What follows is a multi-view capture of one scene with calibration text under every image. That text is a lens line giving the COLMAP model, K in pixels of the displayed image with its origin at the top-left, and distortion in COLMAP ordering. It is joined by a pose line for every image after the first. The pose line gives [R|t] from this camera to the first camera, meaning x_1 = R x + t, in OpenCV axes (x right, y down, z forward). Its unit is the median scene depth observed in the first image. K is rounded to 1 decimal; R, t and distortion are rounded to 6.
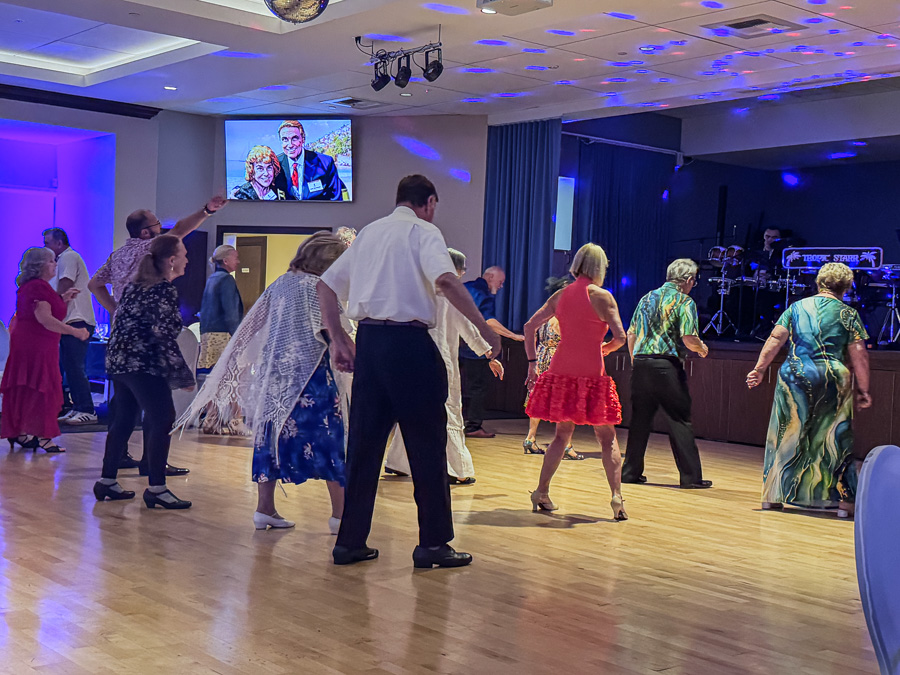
lens RADIAL K [[1367.2, 0, 472.9], [0, 1367.2, 323.6], [0, 0, 1]] dist [0.223349, 0.000000]
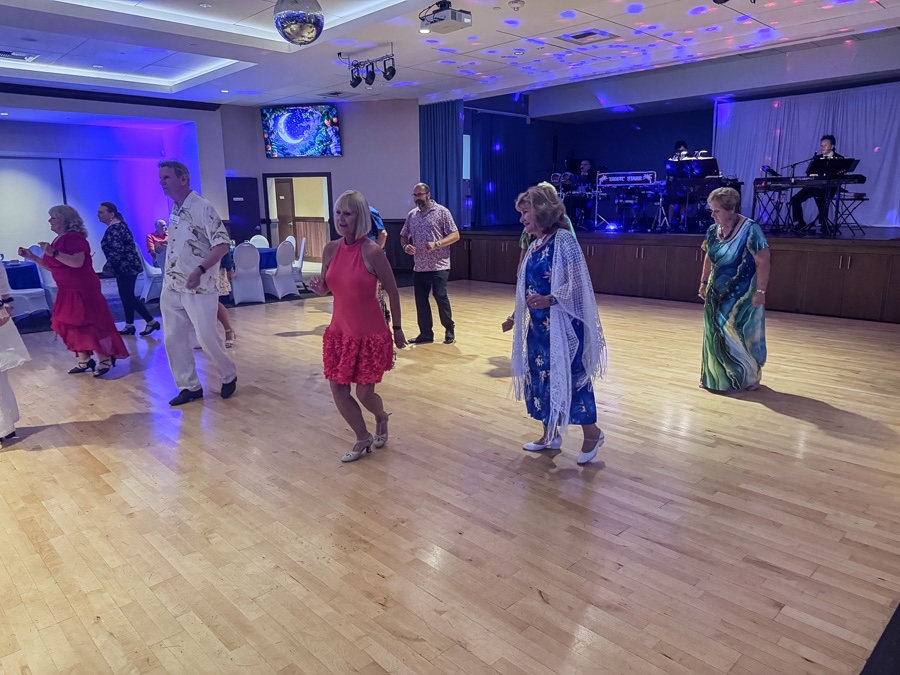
lens RADIAL K [[621.0, 0, 439.3], [0, 621.0, 313.8], [0, 0, 1]] dist [0.041105, -0.038486]
pose [[0.995677, -0.066577, 0.064770, -0.034824], [0.052660, 0.979024, 0.196823, -0.048904], [-0.076515, -0.192561, 0.978297, 0.231048]]
